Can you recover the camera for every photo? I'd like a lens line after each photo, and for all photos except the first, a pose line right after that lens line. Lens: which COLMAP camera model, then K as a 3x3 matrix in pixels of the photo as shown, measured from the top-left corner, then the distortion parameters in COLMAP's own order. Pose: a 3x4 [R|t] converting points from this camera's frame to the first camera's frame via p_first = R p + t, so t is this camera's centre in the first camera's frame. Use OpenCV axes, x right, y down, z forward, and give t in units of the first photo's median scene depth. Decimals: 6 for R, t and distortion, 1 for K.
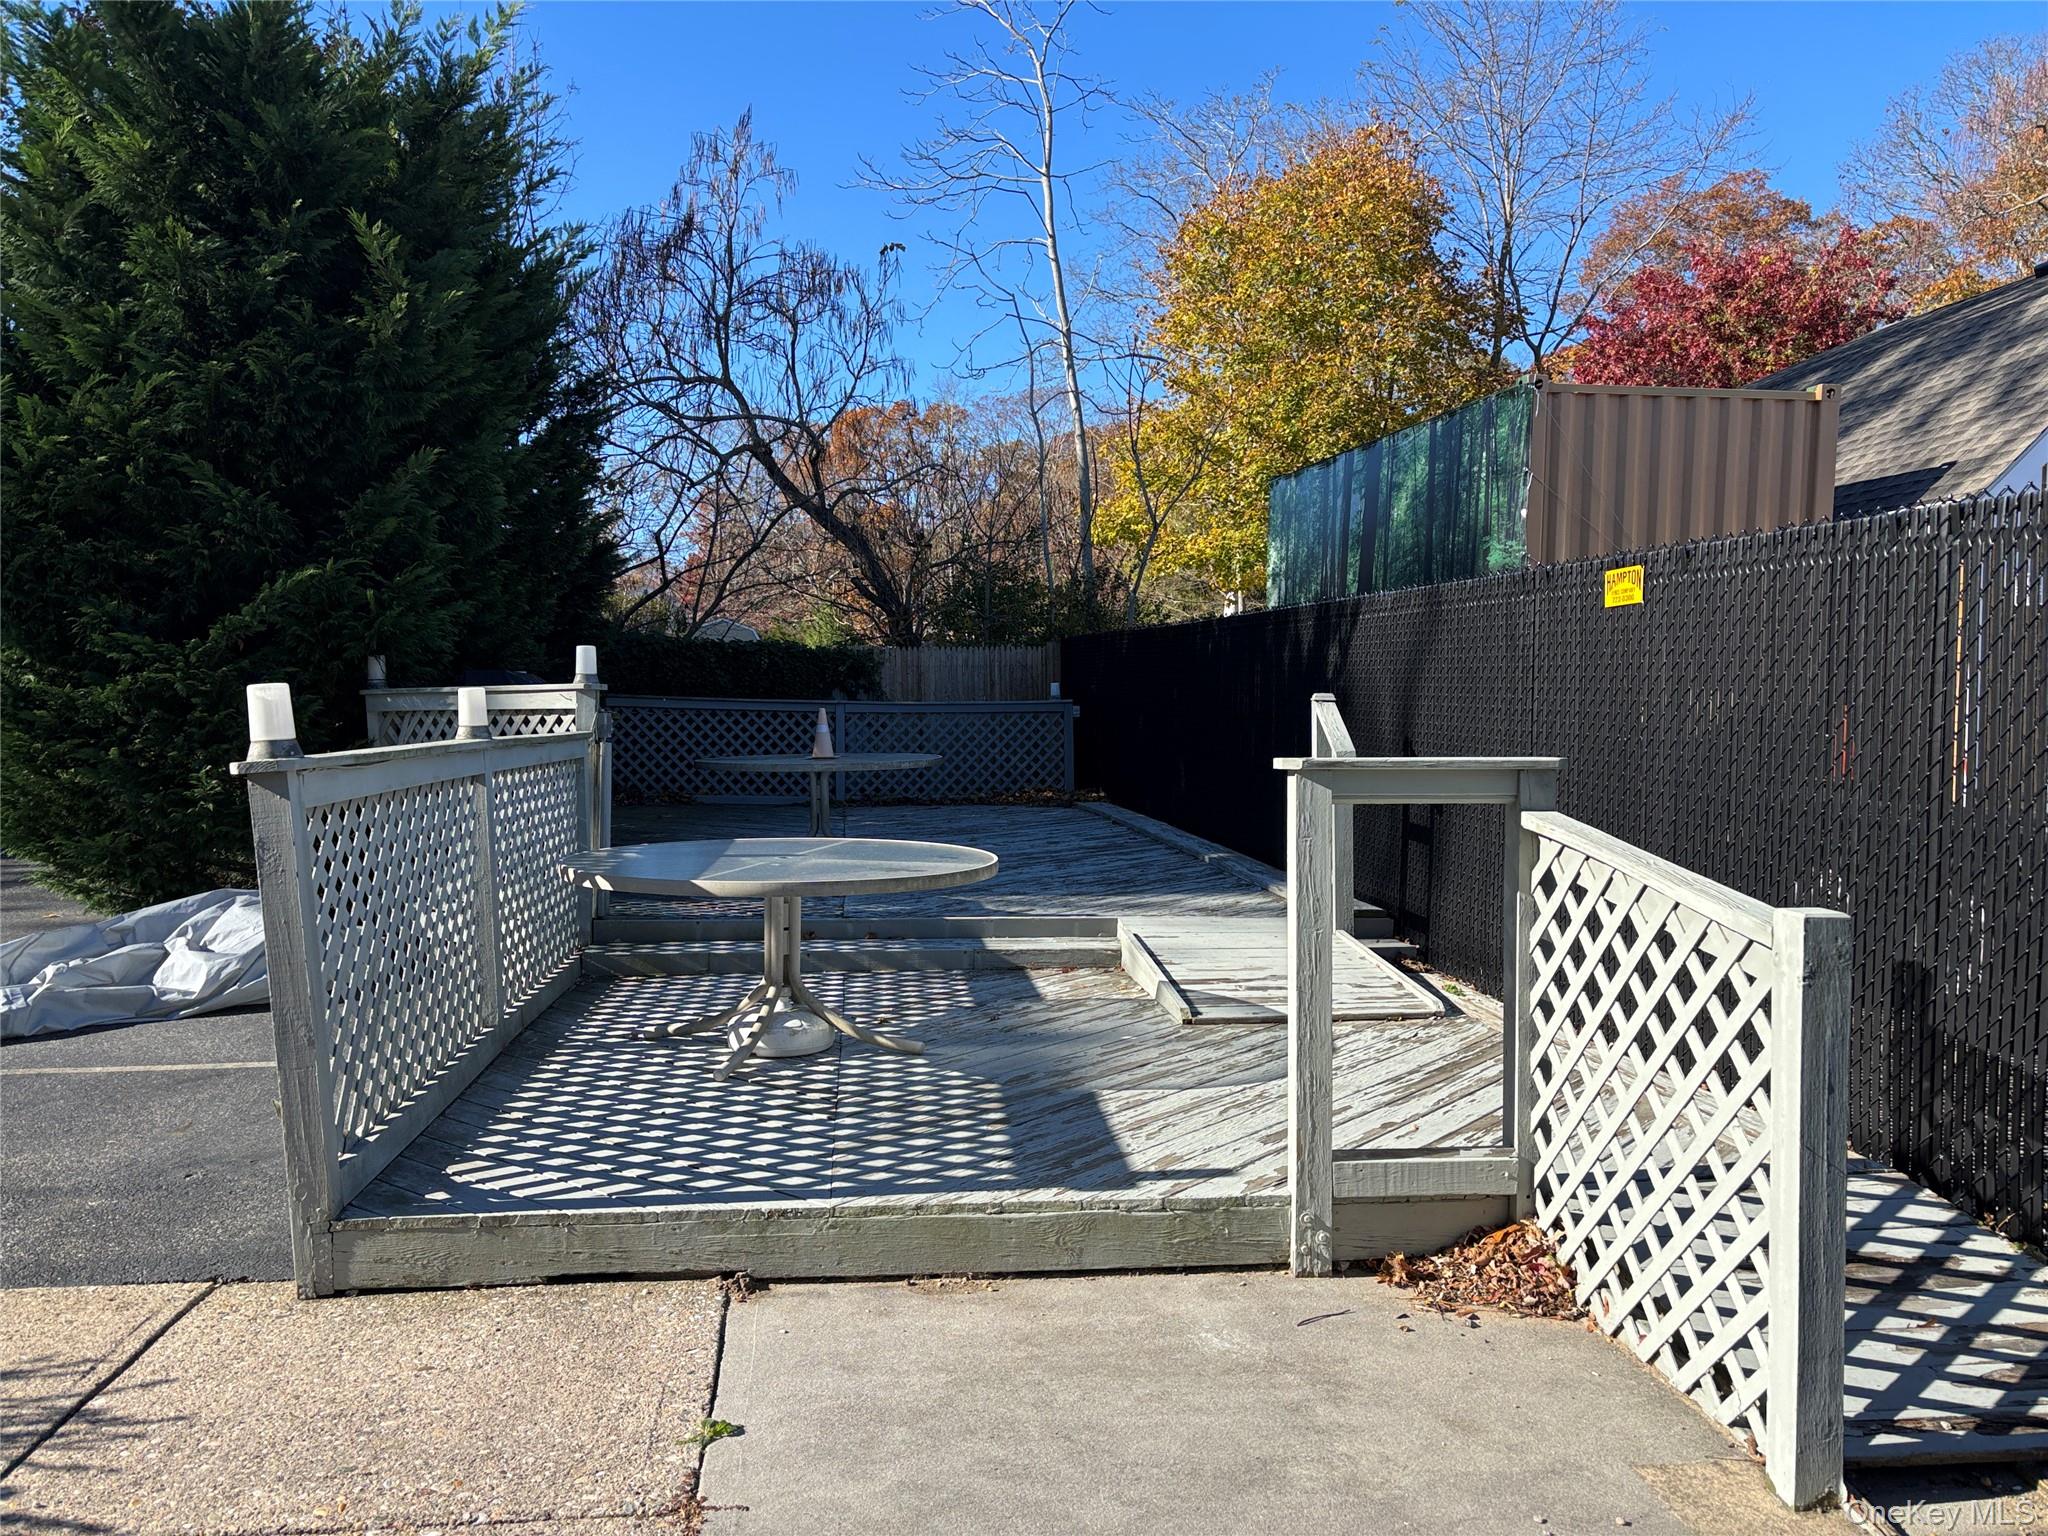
lens RADIAL K [[1551.6, 0, 1020.5], [0, 1551.6, 769.8], [0, 0, 1]] dist [0.023966, -0.012137]
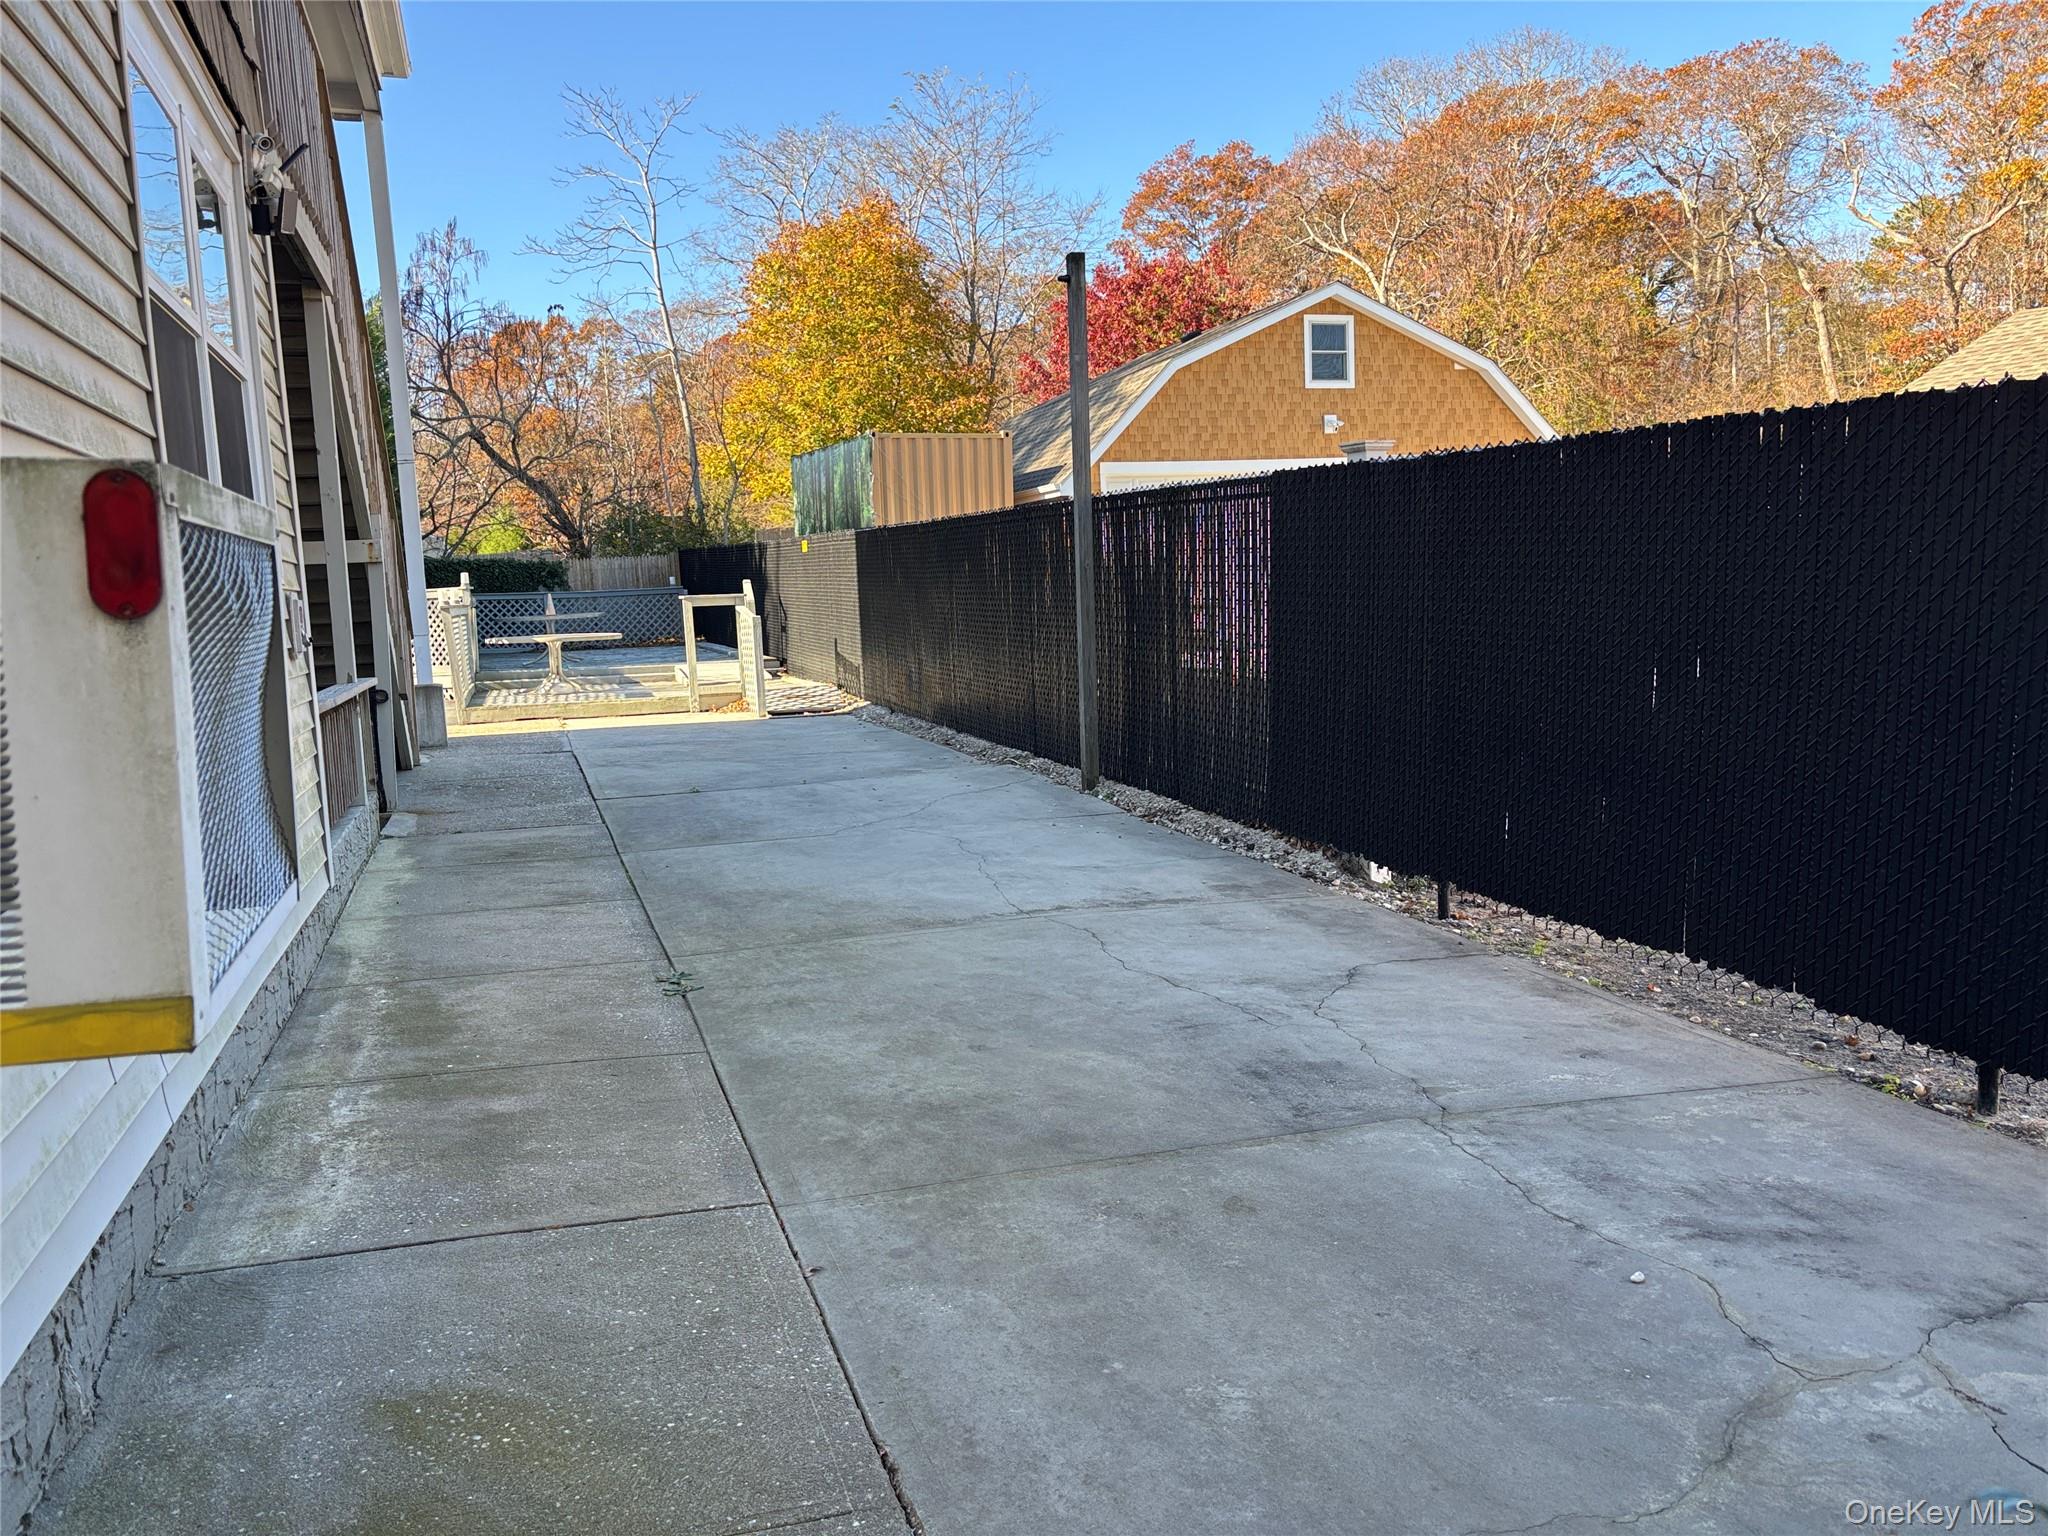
lens RADIAL K [[1551.6, 0, 1033.8], [0, 1551.6, 767.3], [0, 0, 1]] dist [0.023966, -0.012137]
pose [[0.977147, -0.061836, 0.203372, 0.044302], [0.046816, 0.995865, 0.077860, 0.034968], [-0.207345, -0.066559, 0.976001, -0.705948]]
